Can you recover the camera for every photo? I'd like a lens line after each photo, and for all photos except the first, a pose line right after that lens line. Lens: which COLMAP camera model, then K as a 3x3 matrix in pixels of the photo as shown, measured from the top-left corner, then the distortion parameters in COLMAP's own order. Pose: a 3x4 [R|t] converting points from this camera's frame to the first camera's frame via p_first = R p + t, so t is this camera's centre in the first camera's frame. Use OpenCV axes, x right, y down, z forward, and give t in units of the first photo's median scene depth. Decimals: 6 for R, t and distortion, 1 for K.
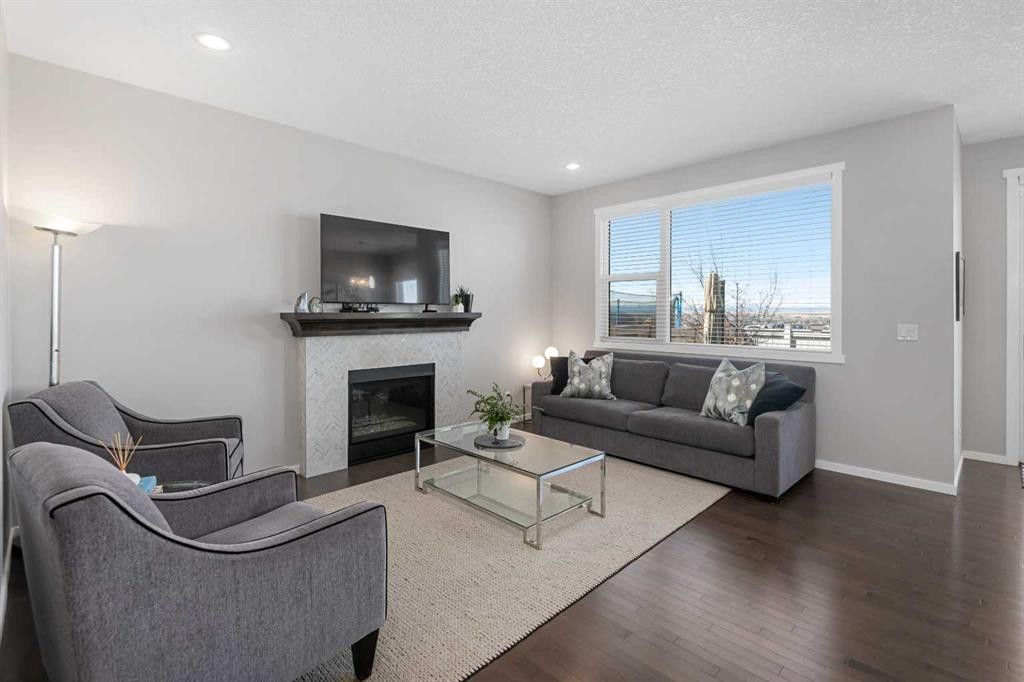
lens RADIAL K [[473.3, 0, 511.8], [0, 473.3, 320.9], [0, 0, 1]] dist [-0.000850, -0.000603]
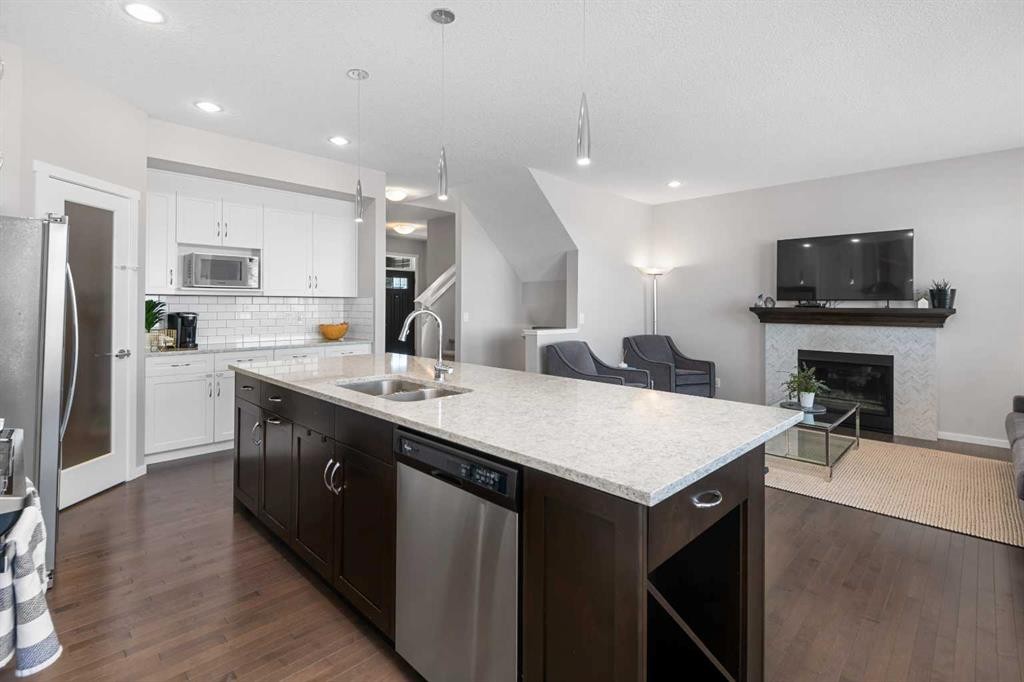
lens RADIAL K [[475.8, 0, 514.2], [0, 475.8, 301.3], [0, 0, 1]] dist [-0.007398, -0.001069]
pose [[0.016489, -0.006574, -0.999842, 0.887518], [-0.024530, 0.999675, -0.006978, -0.004358], [0.999563, 0.024641, 0.016323, 0.127961]]
